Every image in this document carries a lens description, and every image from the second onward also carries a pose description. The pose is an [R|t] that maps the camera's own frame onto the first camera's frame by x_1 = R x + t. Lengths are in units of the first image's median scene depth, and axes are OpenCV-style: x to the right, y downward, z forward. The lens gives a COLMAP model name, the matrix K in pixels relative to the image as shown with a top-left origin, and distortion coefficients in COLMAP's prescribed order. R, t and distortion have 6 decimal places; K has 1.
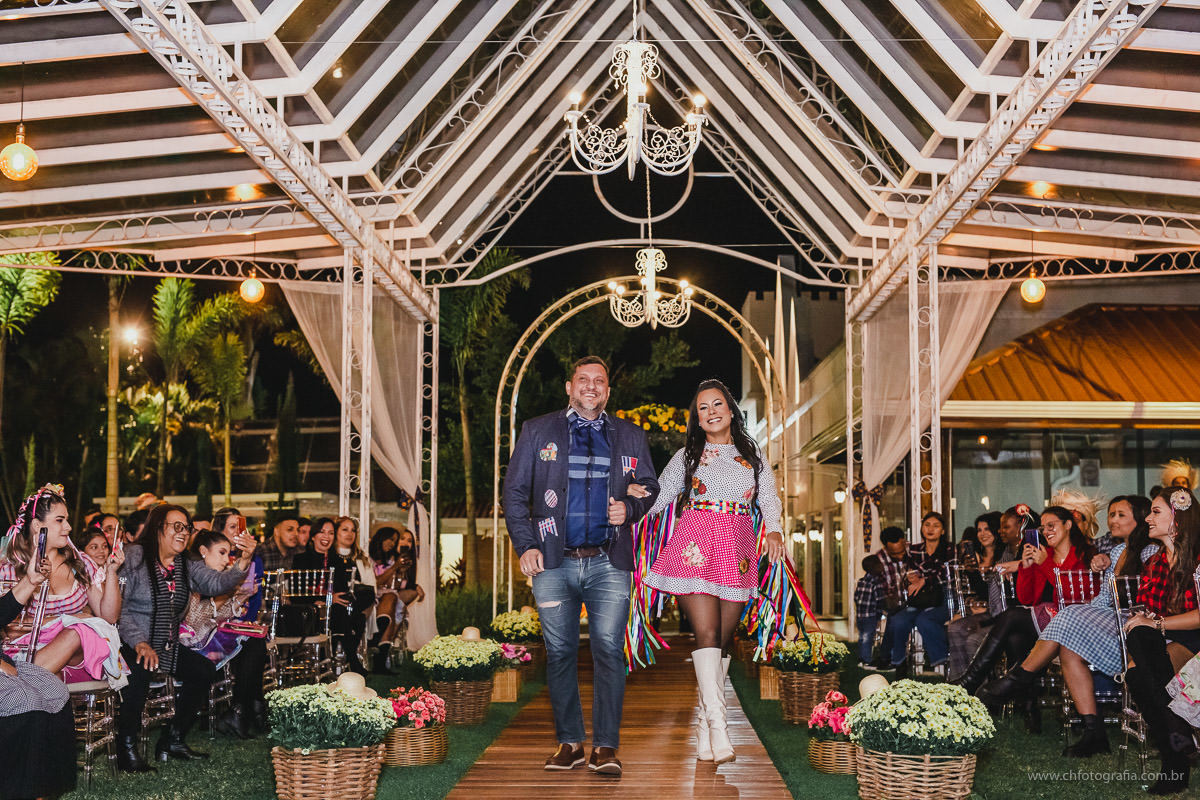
lens RADIAL K [[1685.5, 0, 591.7], [0, 1685.5, 407.5], [0, 0, 1]] dist [0.009527, 0.000000]
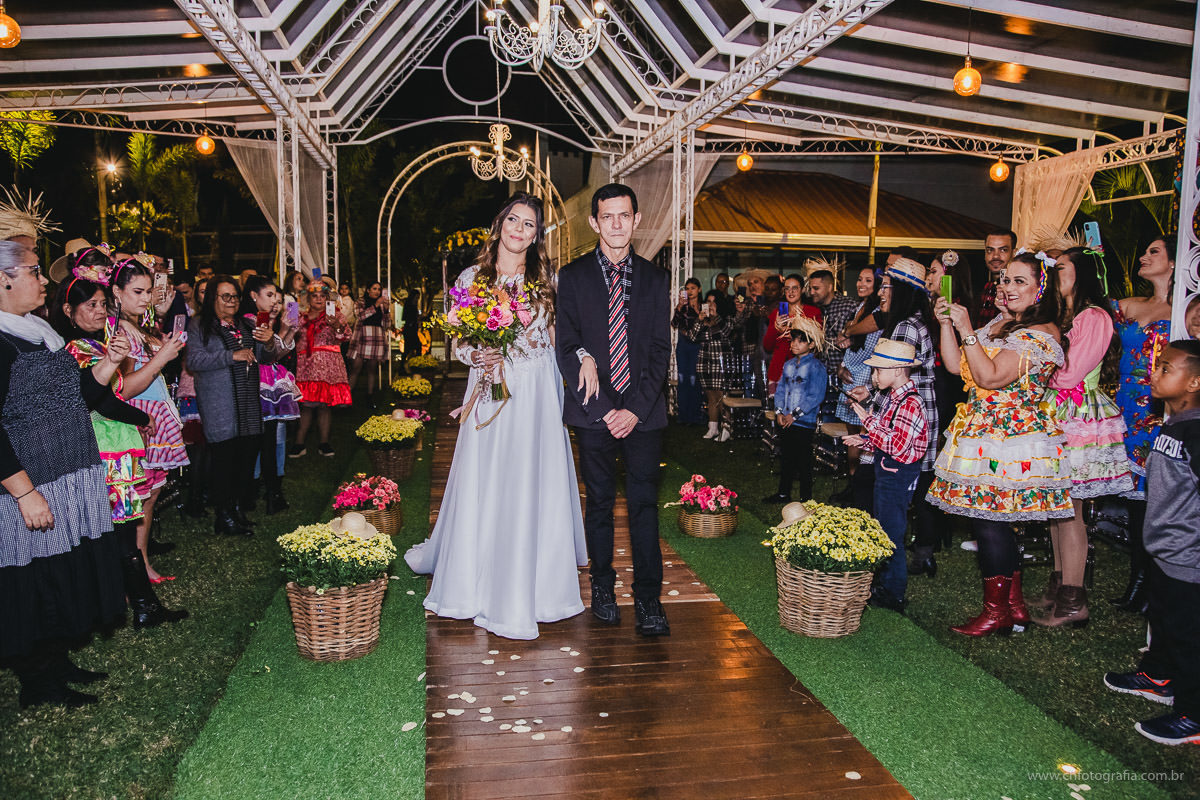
lens RADIAL K [[951.3, 0, 595.6], [0, 951.3, 414.1], [0, 0, 1]] dist [-0.069850, 0.069390]
pose [[0.980047, -0.019373, 0.197821, -0.041448], [-0.021560, 0.979007, 0.202685, -0.015427], [-0.197595, -0.202906, 0.959054, 0.143325]]
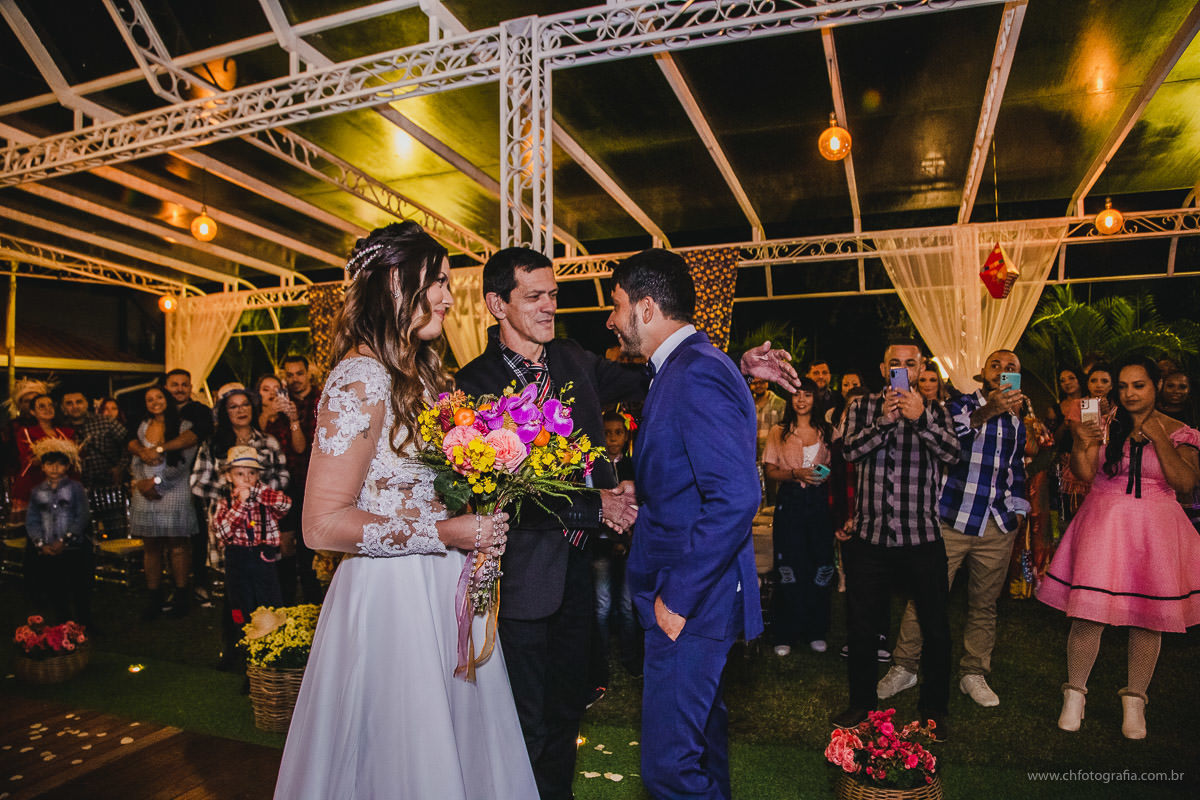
lens RADIAL K [[803.2, 0, 610.1], [0, 803.2, 428.1], [0, 0, 1]] dist [-0.114864, 0.045310]
pose [[0.310519, -0.029626, 0.950105, -0.117754], [-0.064491, 0.996555, 0.052151, -0.010435], [-0.948377, -0.077467, 0.307539, 0.217764]]
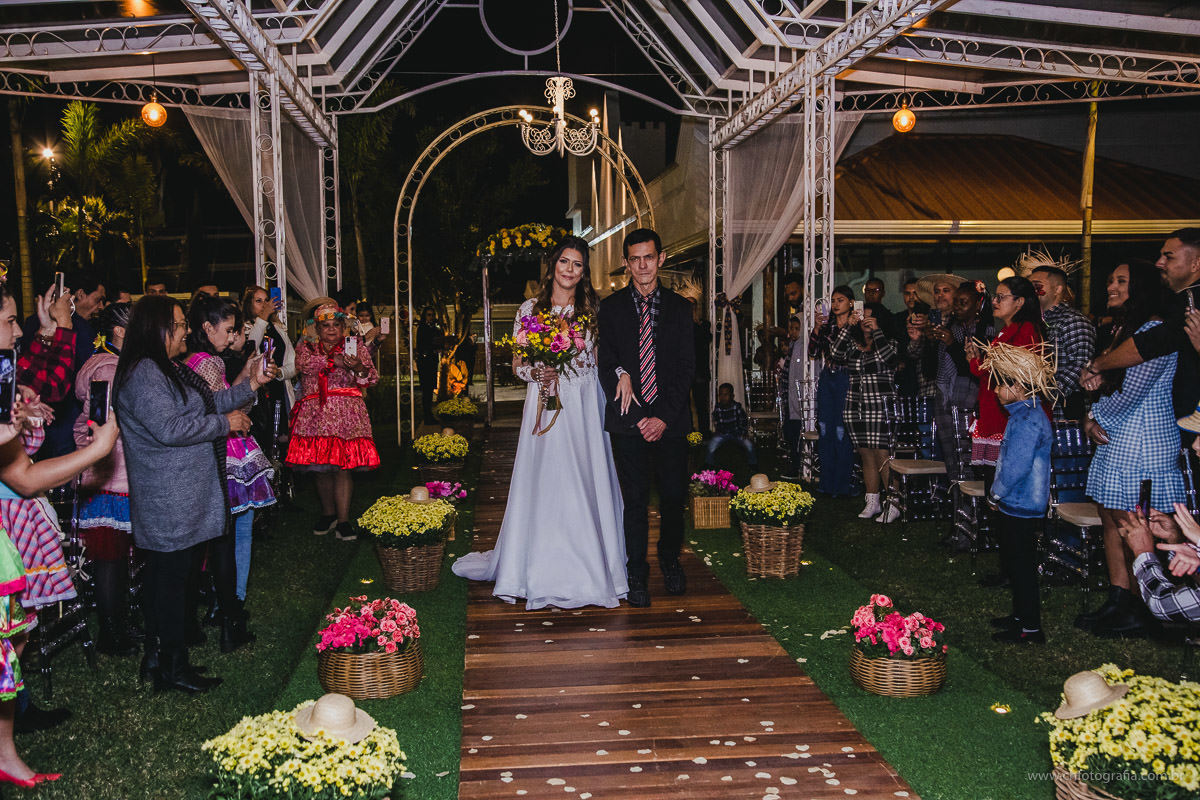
lens RADIAL K [[1230.0, 0, 594.5], [0, 1230.0, 411.2], [0, 0, 1]] dist [0.046775, 0.000000]
pose [[0.991299, -0.023556, 0.129505, -0.038841], [0.002346, 0.986862, 0.161551, -0.013018], [-0.131609, -0.159841, 0.978330, 0.201475]]
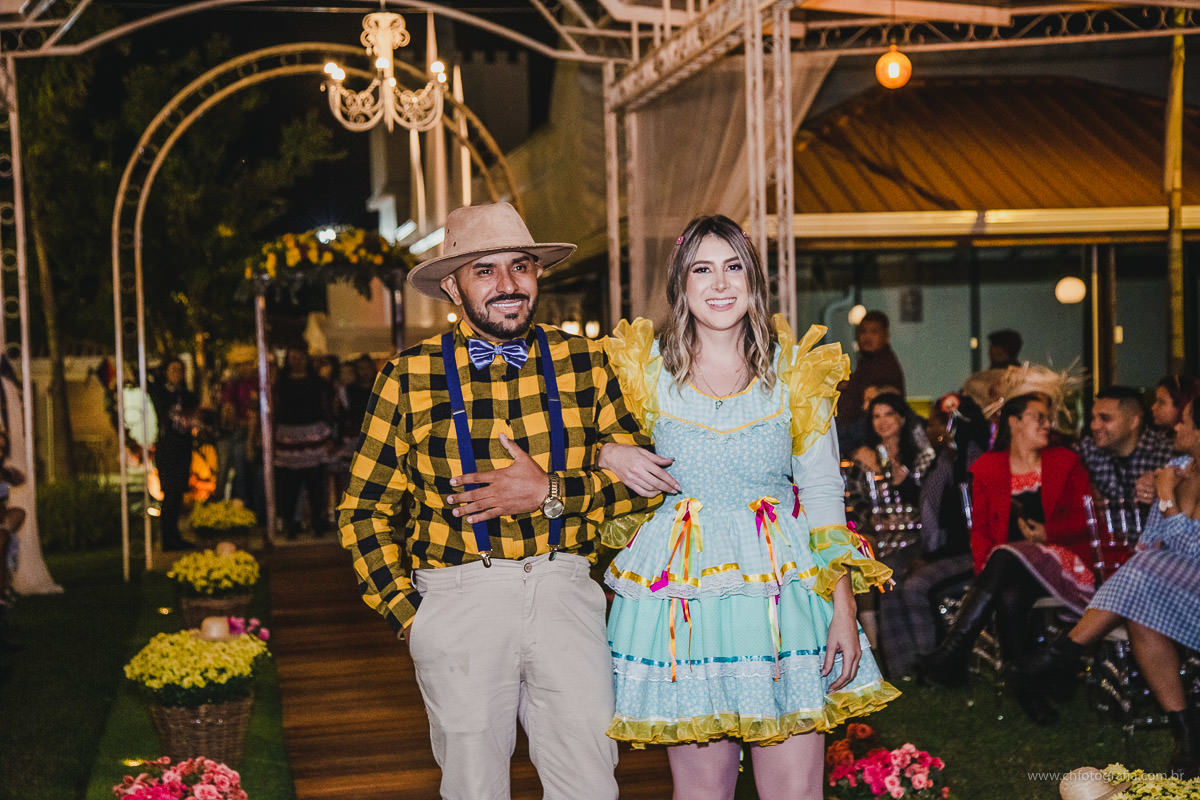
lens RADIAL K [[2086.3, 0, 596.6], [0, 2086.3, 416.3], [0, 0, 1]] dist [0.285002, 0.000000]
pose [[0.975227, -0.040127, 0.217535, -0.063096], [0.016431, 0.993833, 0.109664, -0.020932], [-0.220594, -0.103373, 0.969872, 0.114300]]
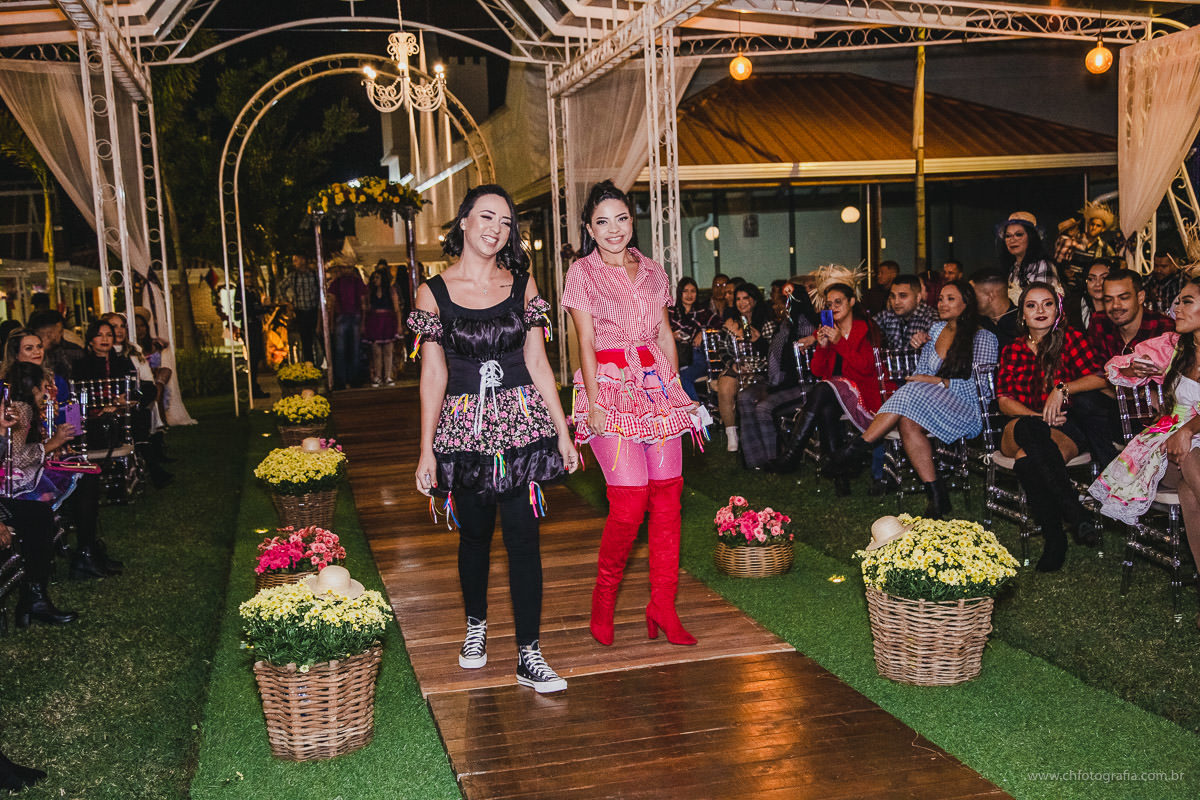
lens RADIAL K [[1387.9, 0, 594.2], [0, 1387.9, 410.3], [0, 0, 1]] dist [0.098807, 0.000000]
pose [[0.963908, -0.076046, 0.255142, -0.073558], [0.028082, 0.982033, 0.186610, -0.021173], [-0.264749, -0.172710, 0.948725, 0.110404]]
